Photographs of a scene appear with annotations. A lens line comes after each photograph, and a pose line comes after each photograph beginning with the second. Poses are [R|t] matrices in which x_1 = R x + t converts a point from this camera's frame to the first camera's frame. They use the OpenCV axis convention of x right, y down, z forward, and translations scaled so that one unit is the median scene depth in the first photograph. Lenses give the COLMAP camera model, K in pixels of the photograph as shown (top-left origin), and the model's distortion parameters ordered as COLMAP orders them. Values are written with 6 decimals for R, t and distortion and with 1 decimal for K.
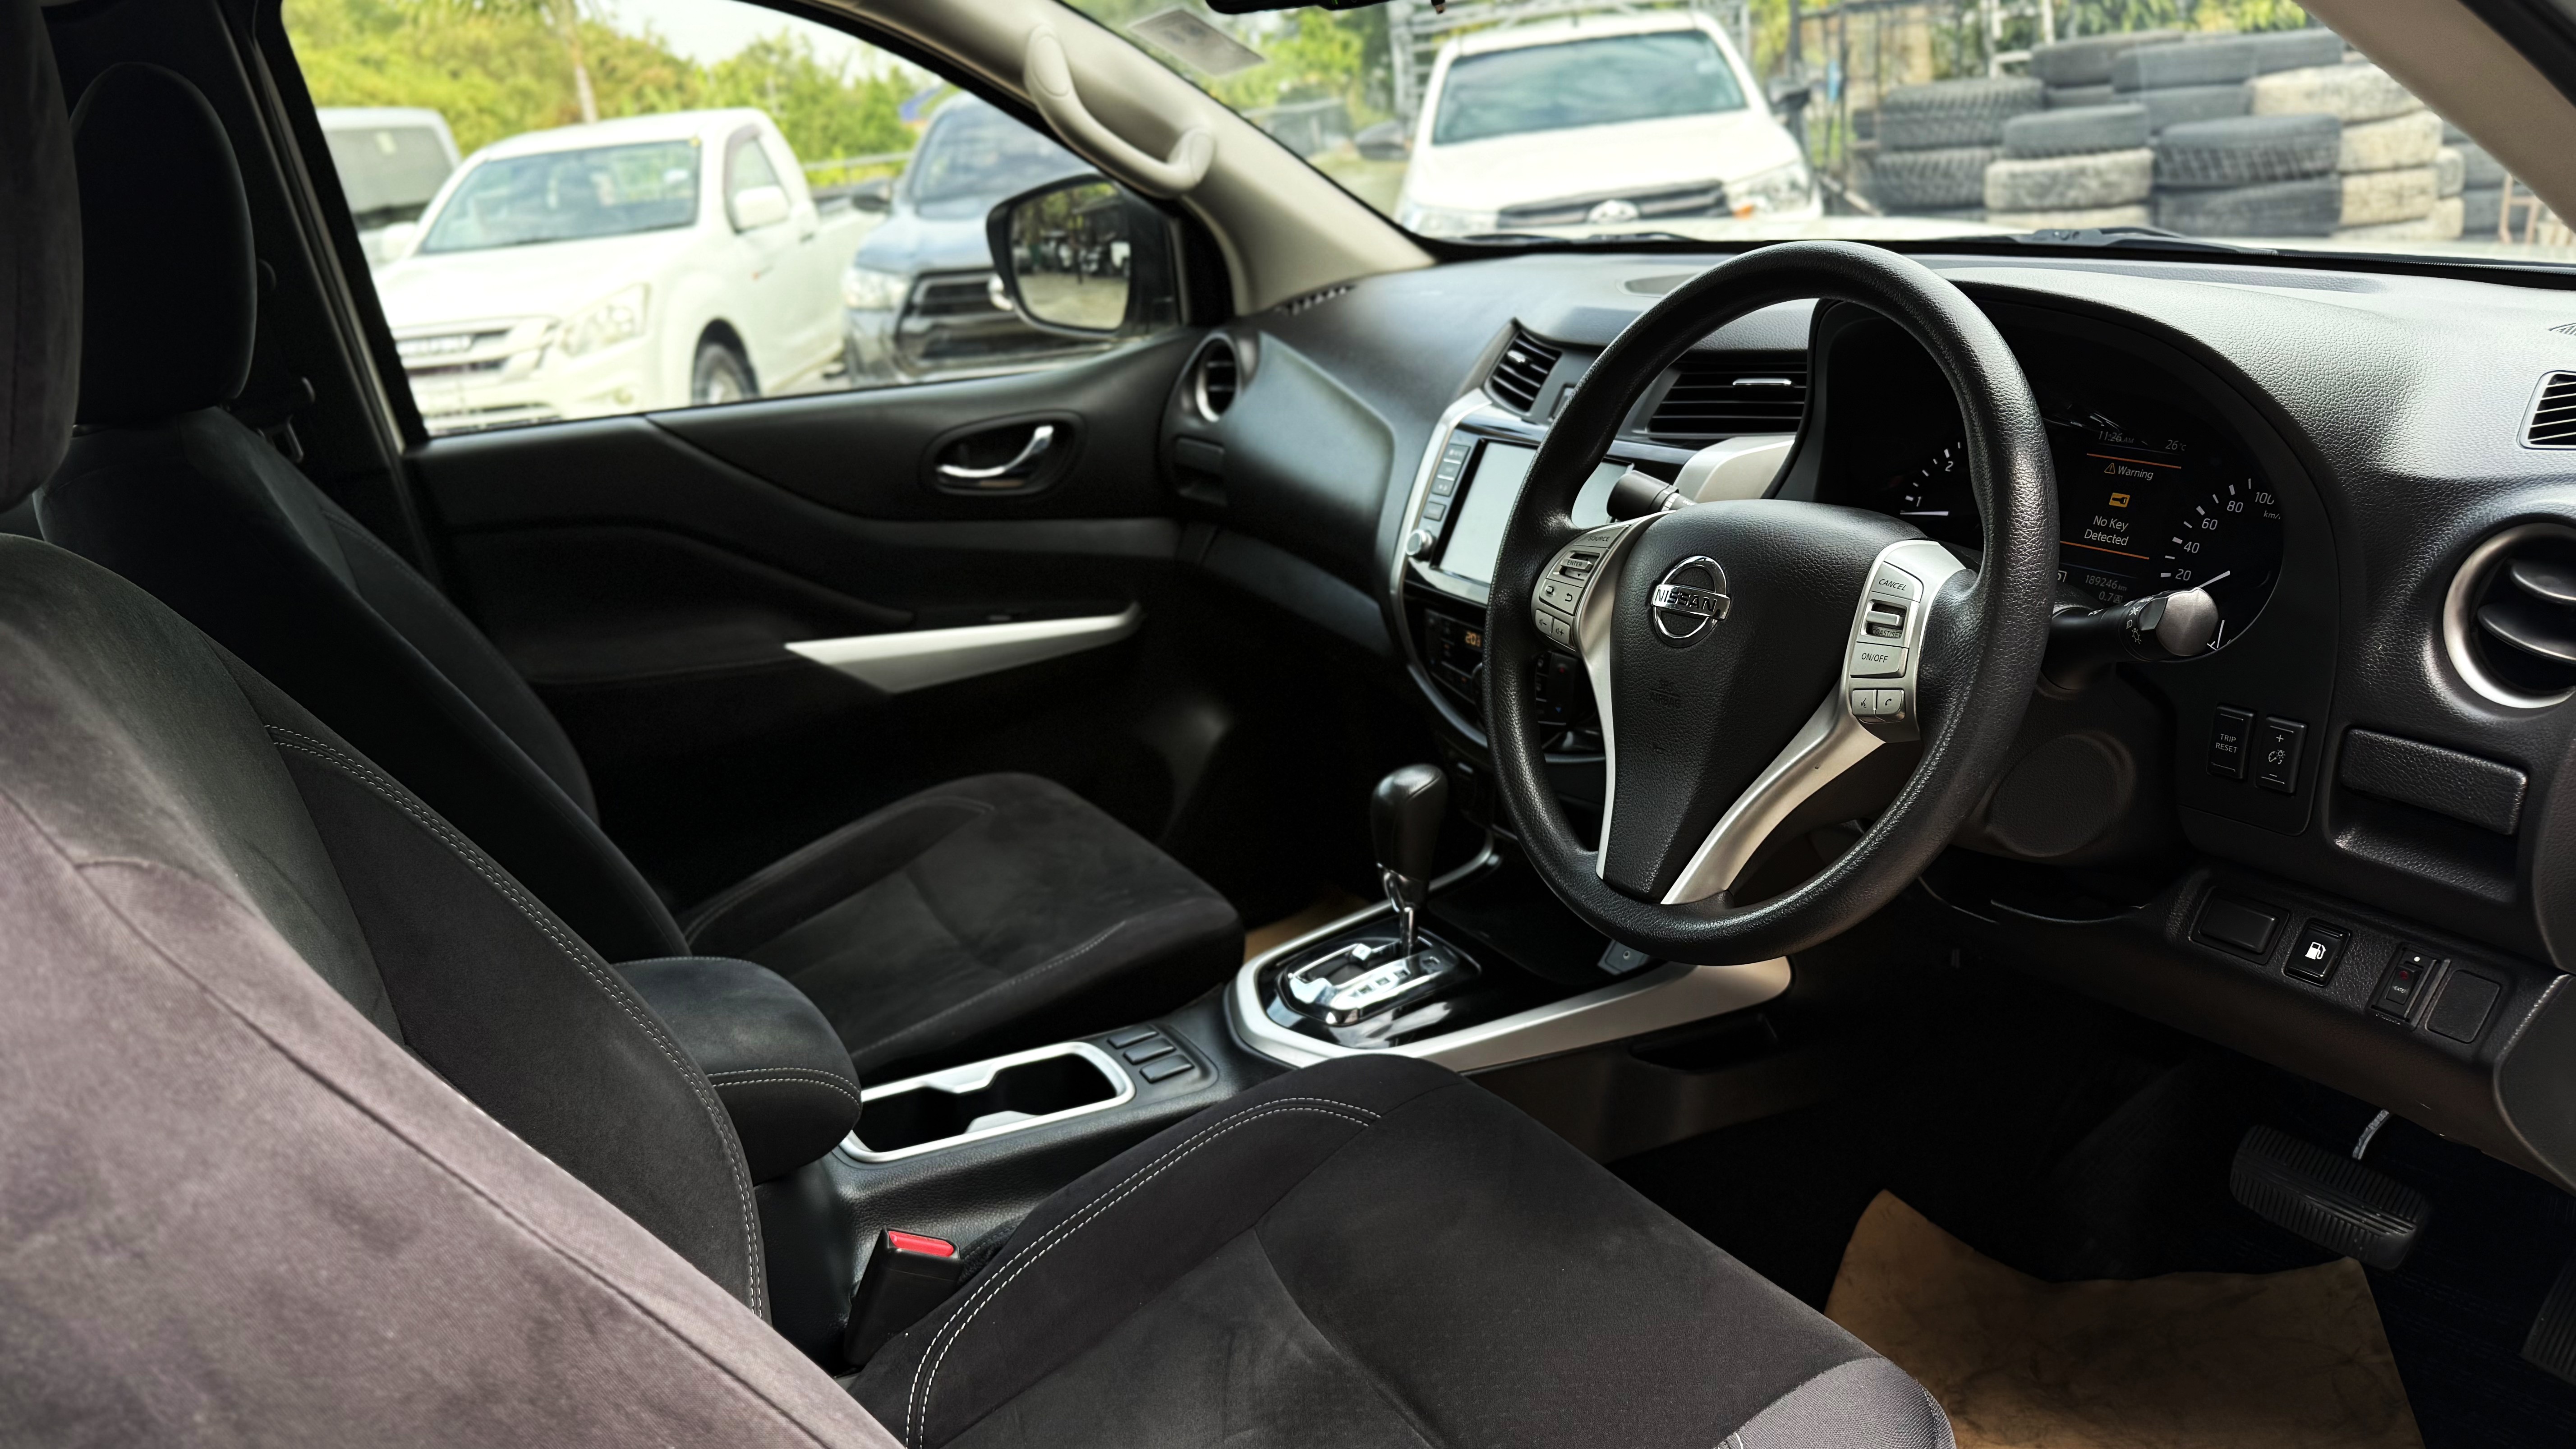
lens RADIAL K [[1807.4, 0, 1288.0], [0, 1807.4, 724.5], [0, 0, 1]] dist [0.111137, -0.204131]
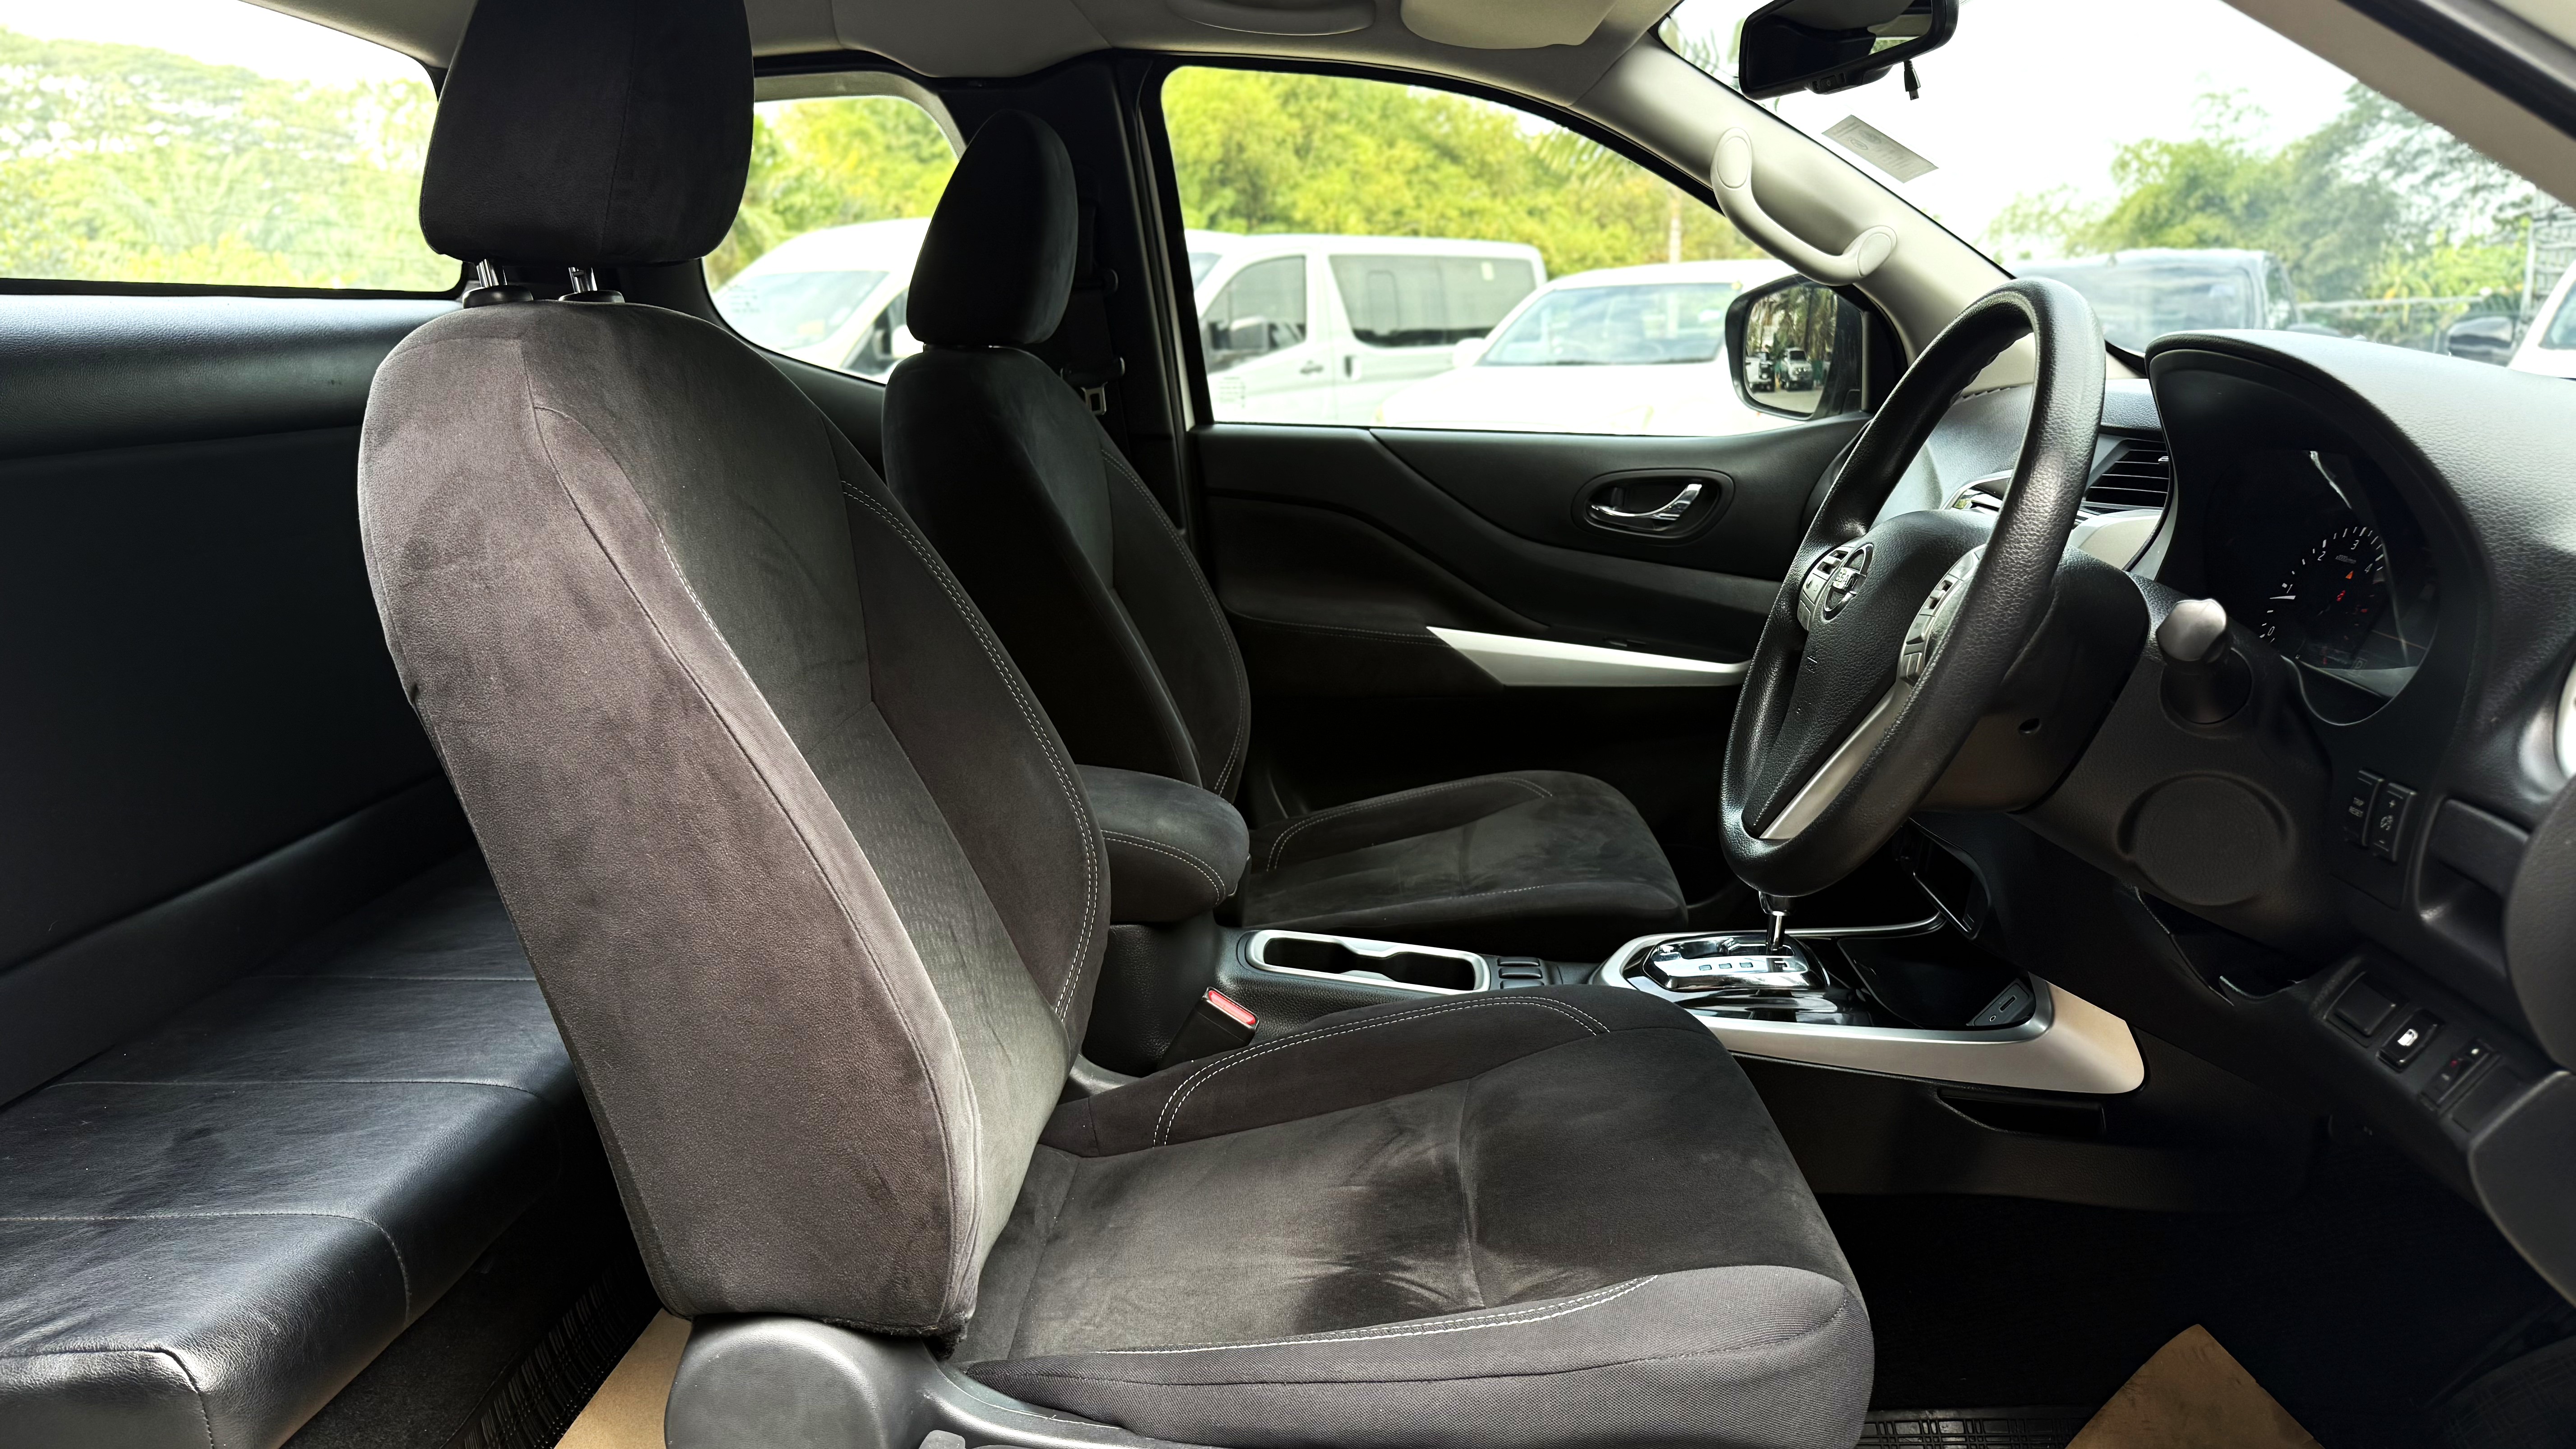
lens RADIAL K [[1807.4, 0, 1288.0], [0, 1807.4, 724.5], [0, 0, 1]] dist [0.111137, -0.204131]
pose [[0.834643, 0.193142, -0.515818, 0.293308], [-0.235610, 0.971692, -0.017401, 0.065492], [0.497855, 0.136056, 0.856522, -0.068575]]
